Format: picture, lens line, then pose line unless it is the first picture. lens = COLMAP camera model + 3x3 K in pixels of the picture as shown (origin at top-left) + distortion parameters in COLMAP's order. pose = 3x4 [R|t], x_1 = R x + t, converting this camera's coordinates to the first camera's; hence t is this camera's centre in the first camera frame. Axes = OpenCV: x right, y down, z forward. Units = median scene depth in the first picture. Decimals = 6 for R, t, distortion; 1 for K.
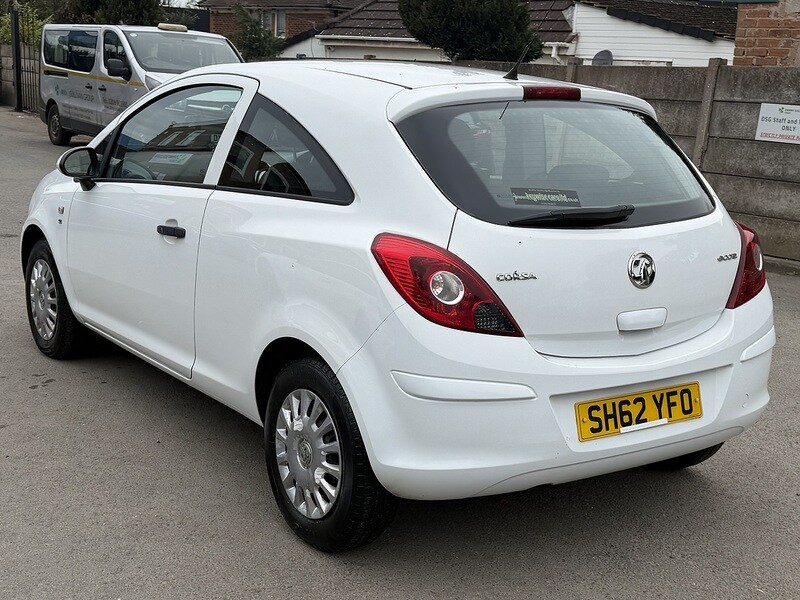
lens RADIAL K [[1135.2, 0, 394.7], [0, 1135.2, 300.9], [0, 0, 1]] dist [0.084451, 0.000000]
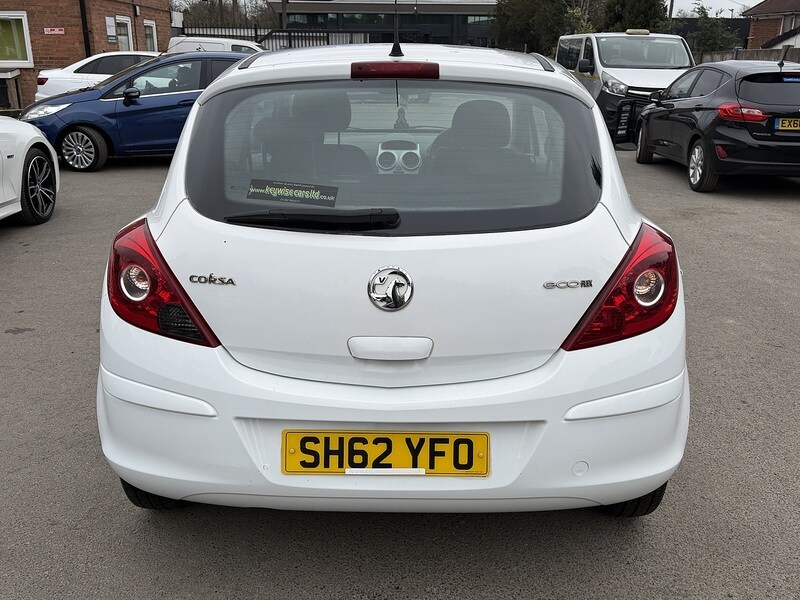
lens RADIAL K [[743.9, 0, 400.7], [0, 743.9, 302.6], [0, 0, 1]] dist [0.050751, 0.000000]
pose [[0.817430, 0.151011, -0.555881, 0.522911], [-0.094378, 0.987095, 0.129371, -0.088035], [0.568244, -0.053288, 0.821133, 0.565124]]
